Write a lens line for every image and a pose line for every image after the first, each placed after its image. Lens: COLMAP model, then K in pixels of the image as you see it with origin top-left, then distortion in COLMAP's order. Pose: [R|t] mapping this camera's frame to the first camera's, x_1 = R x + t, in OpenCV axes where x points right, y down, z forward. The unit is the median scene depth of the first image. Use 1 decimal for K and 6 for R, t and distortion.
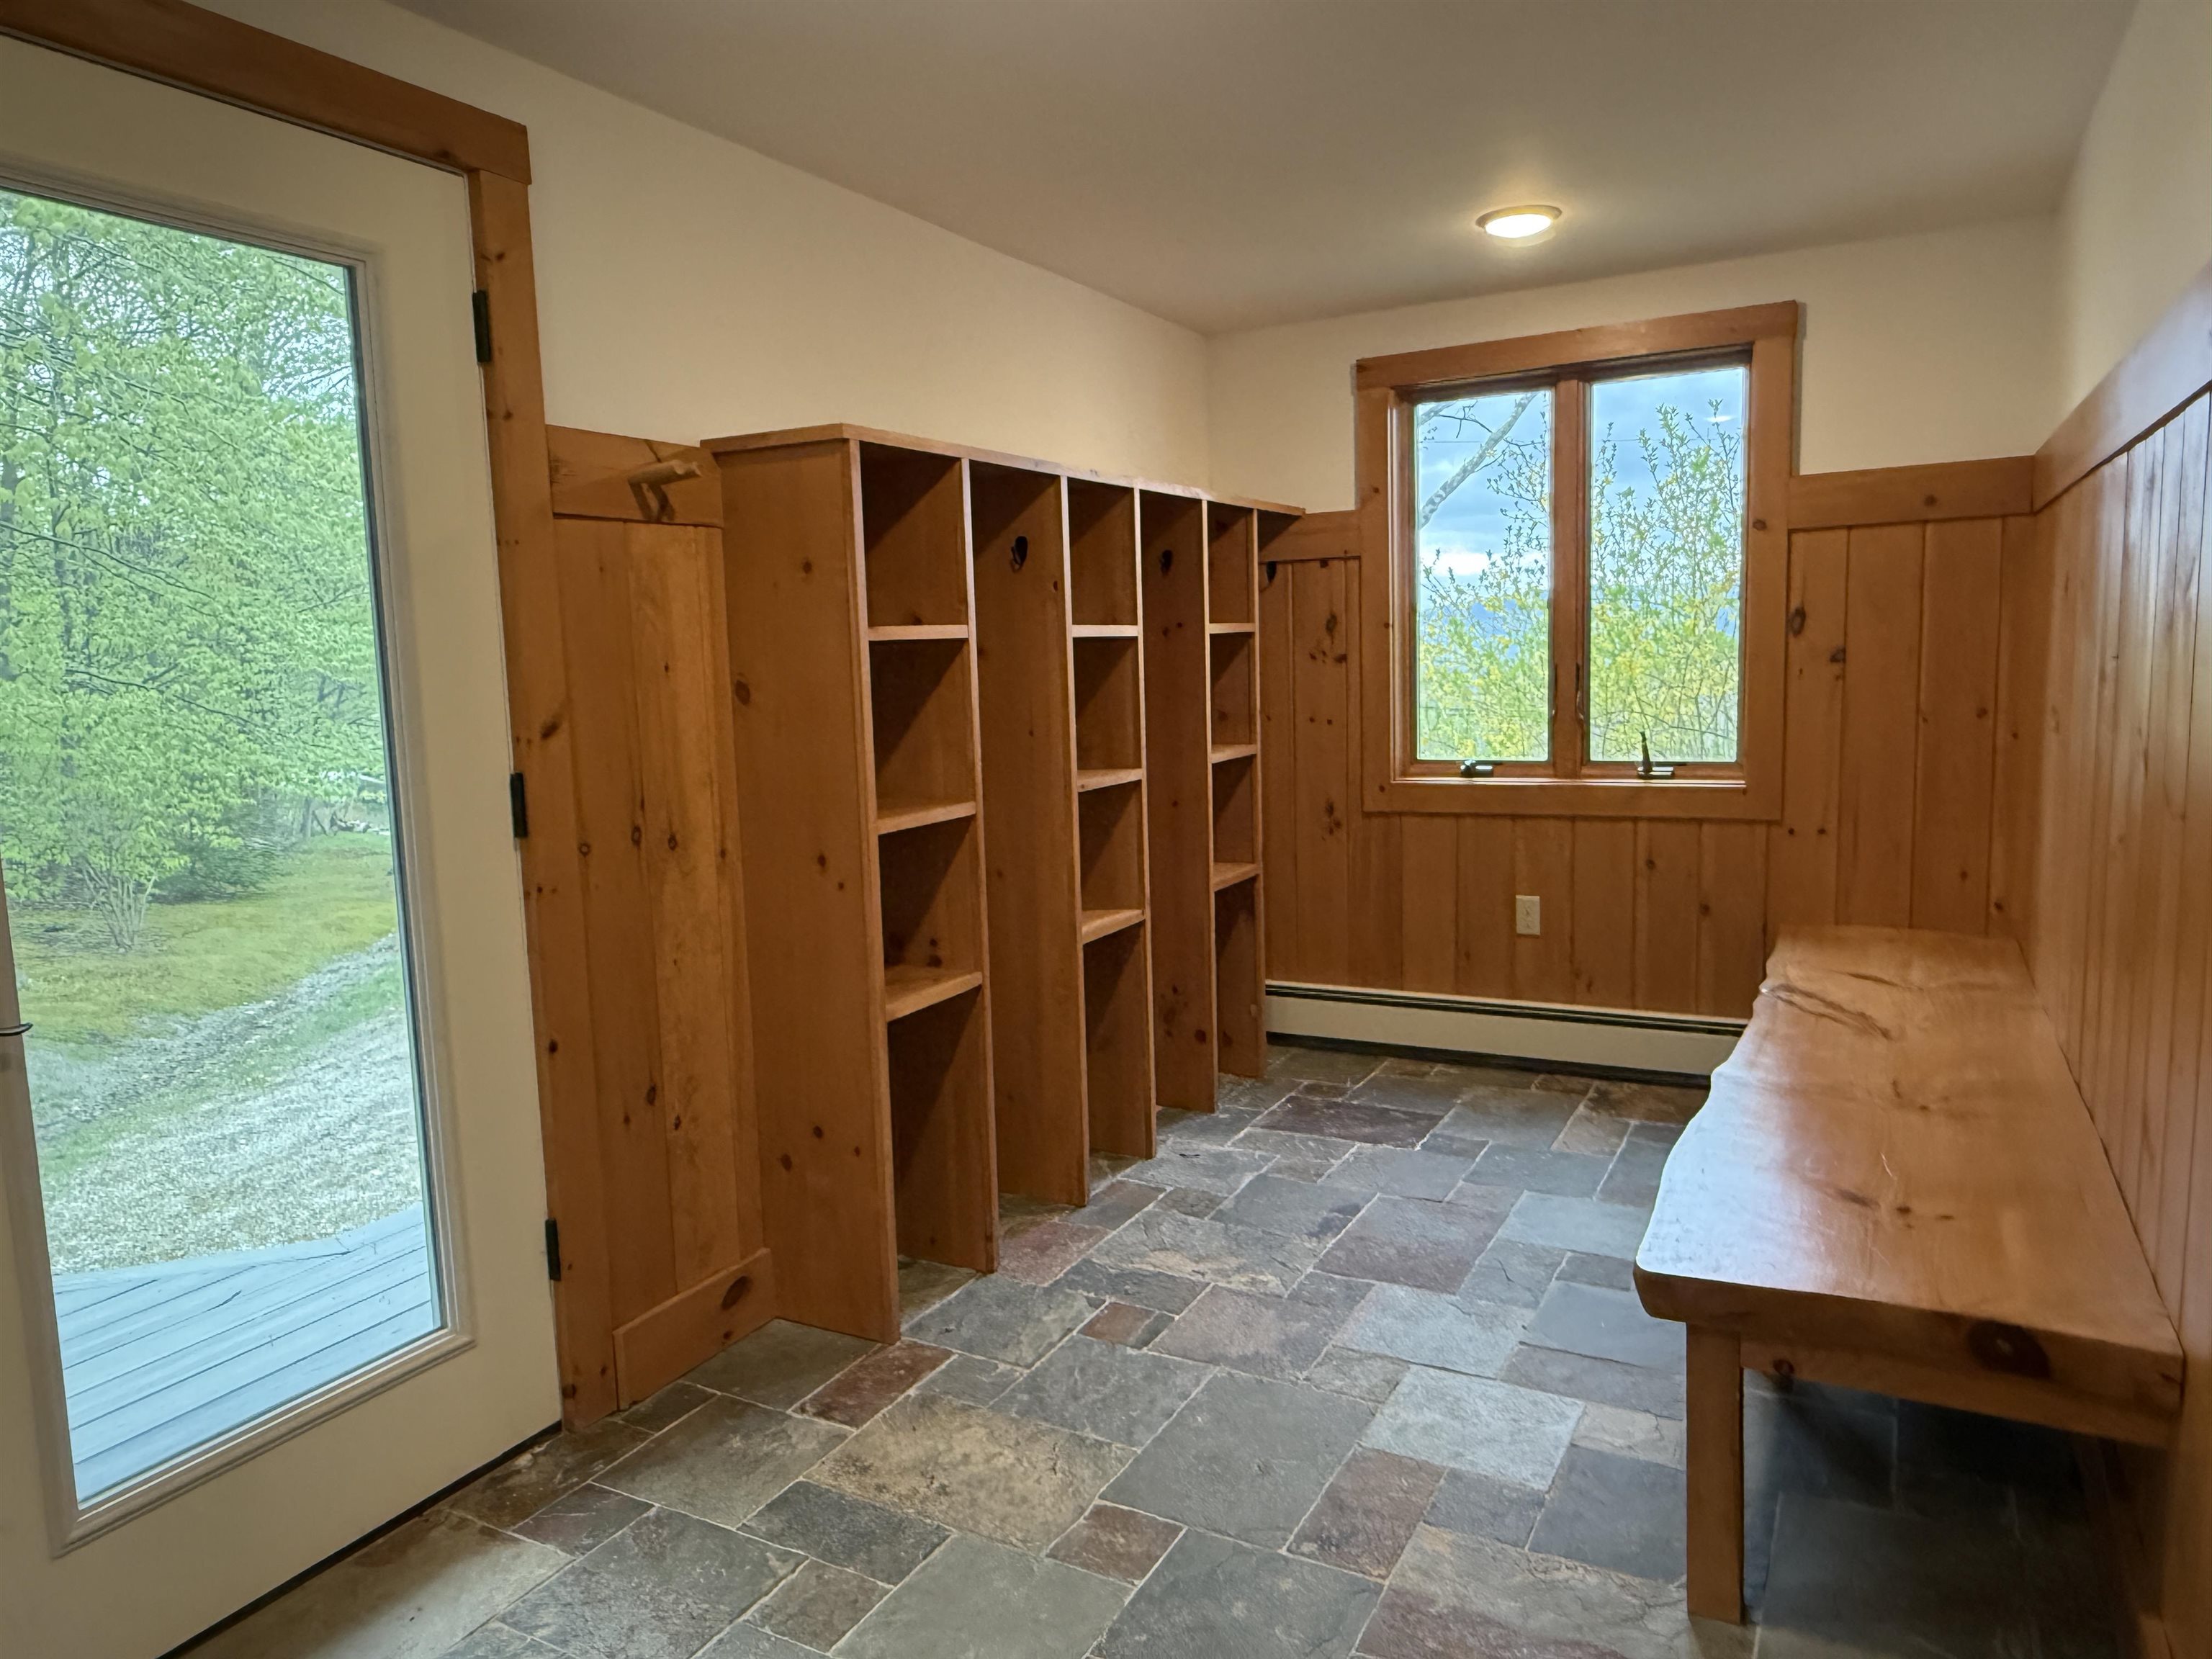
lens RADIAL K [[1457.6, 0, 1097.6], [0, 1457.6, 825.2], [0, 0, 1]] dist [-0.003689, 0.002974]
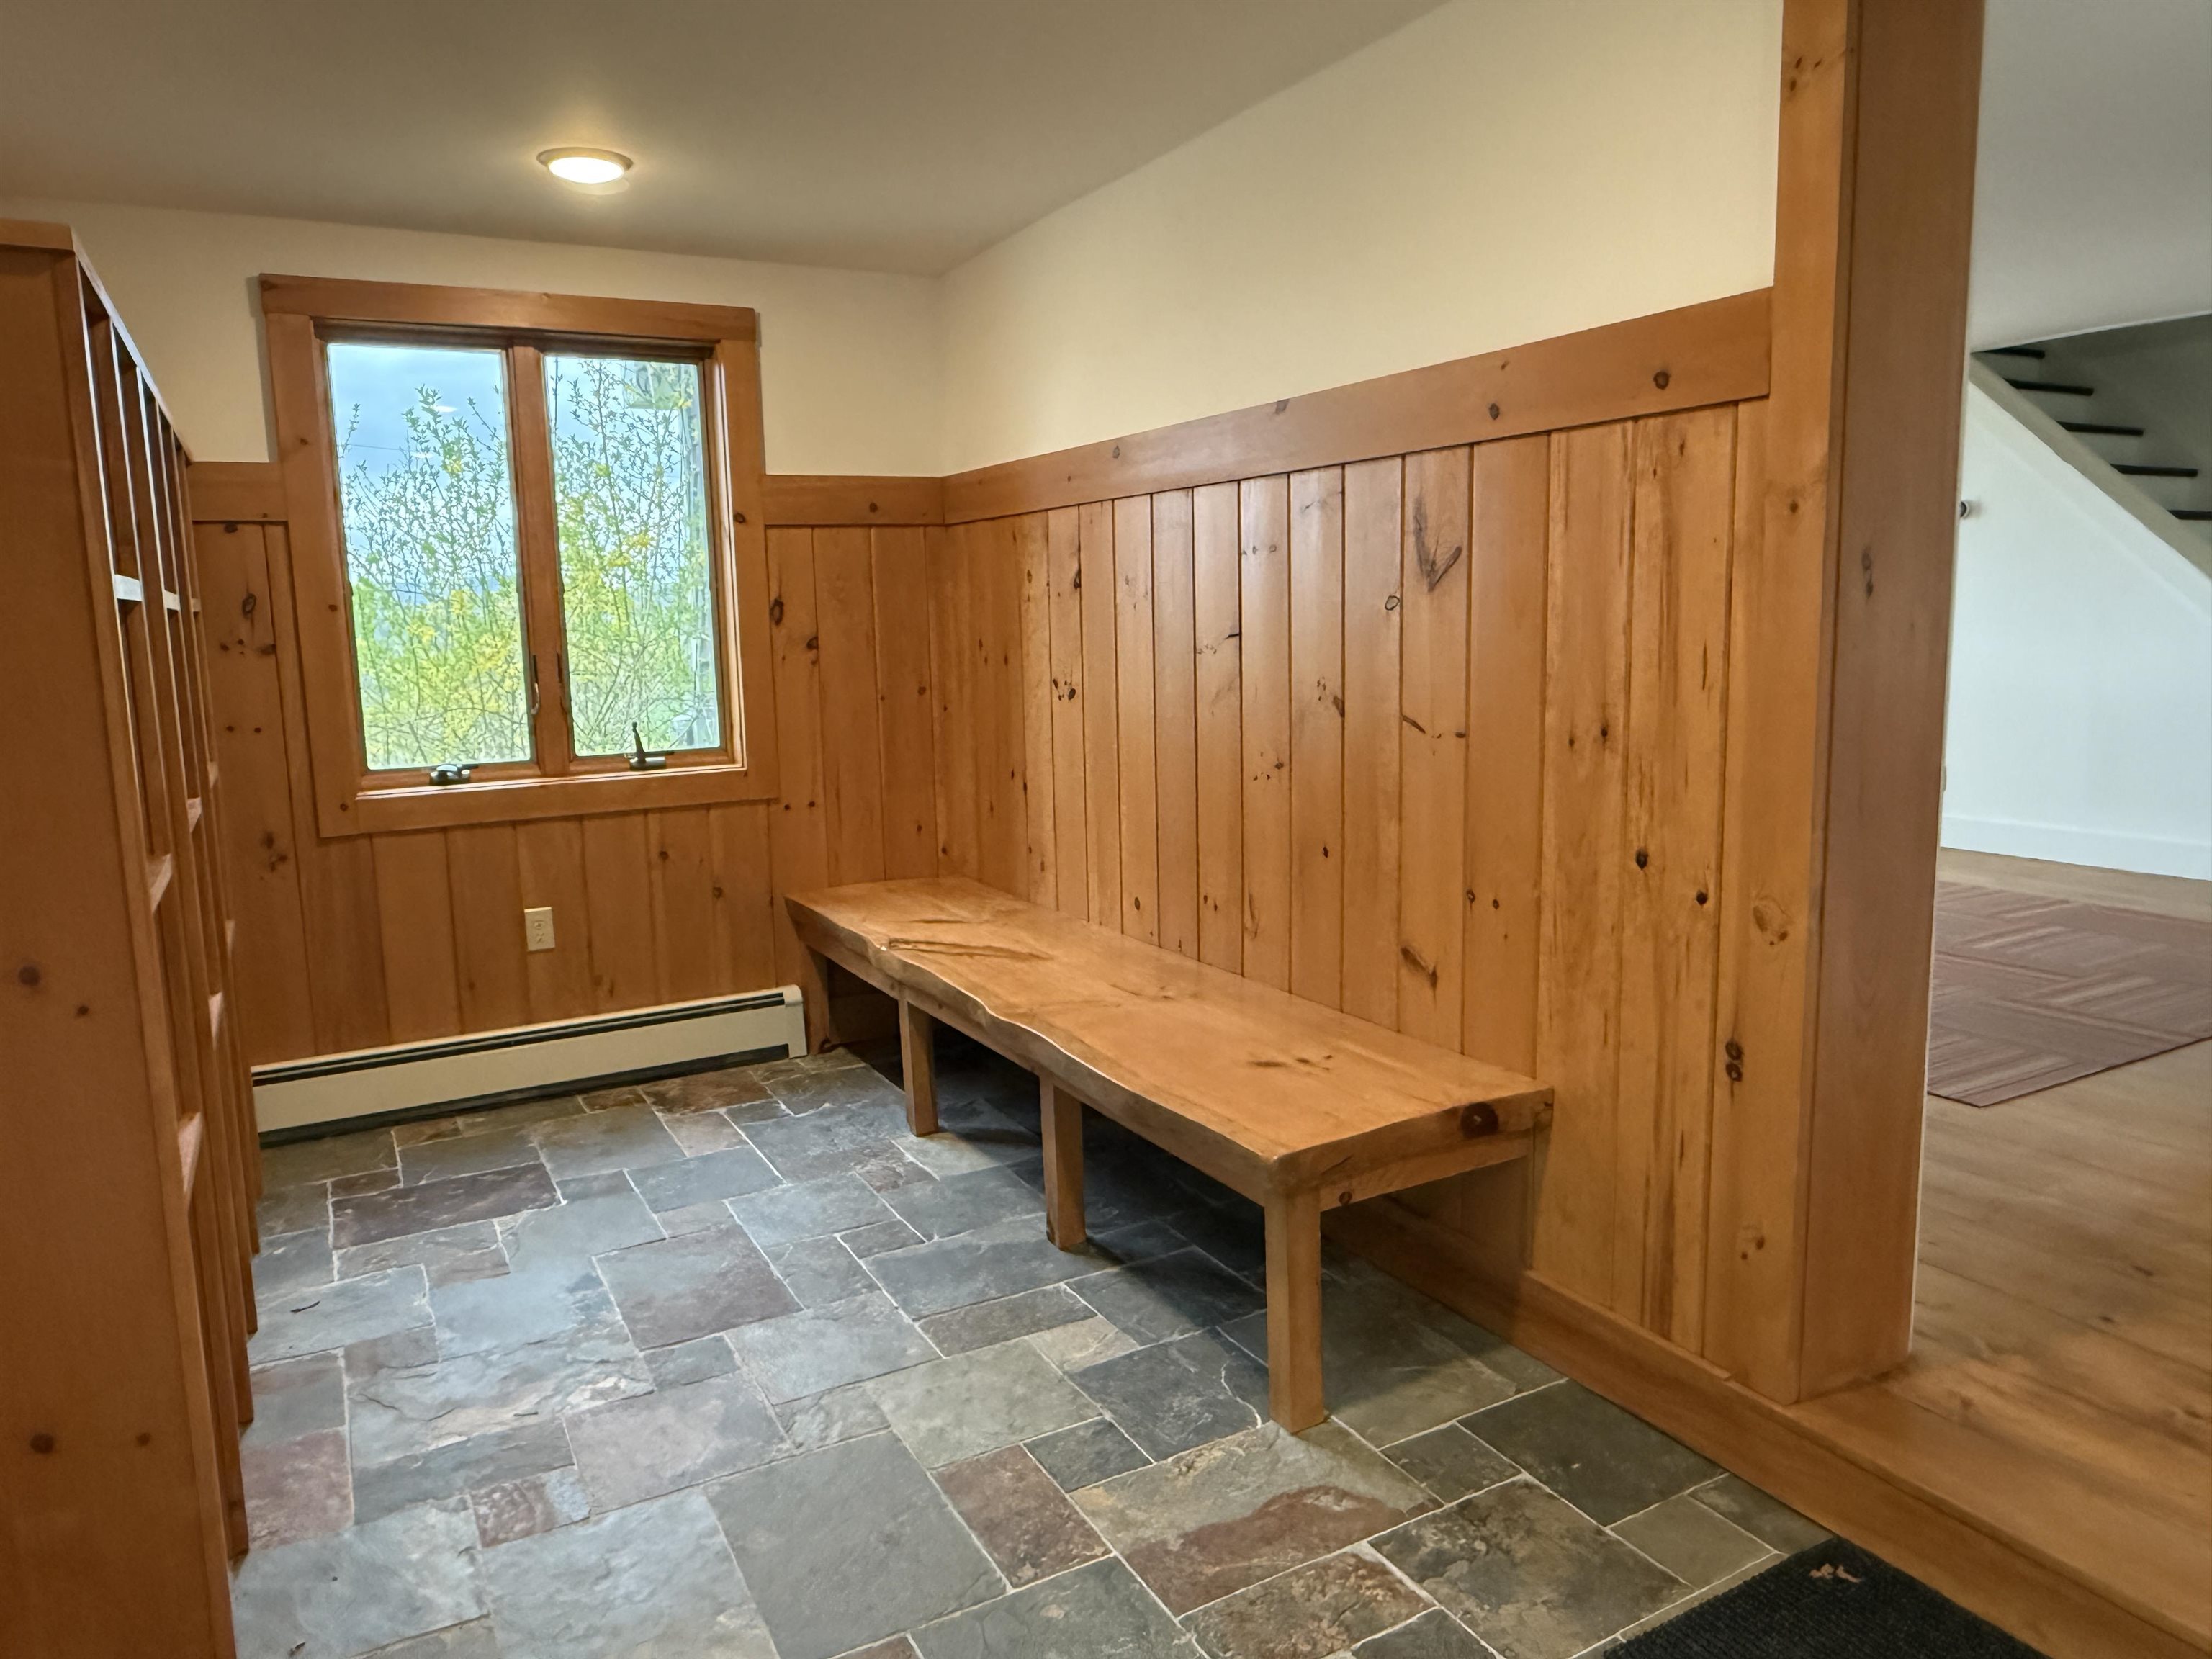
lens RADIAL K [[1457.6, 0, 1101.8], [0, 1457.6, 827.4], [0, 0, 1]] dist [-0.003689, 0.002974]
pose [[0.538776, -0.103374, 0.836083, -0.286394], [0.107910, 0.992736, 0.053205, -0.012620], [-0.835509, 0.061556, 0.546017, 0.212210]]
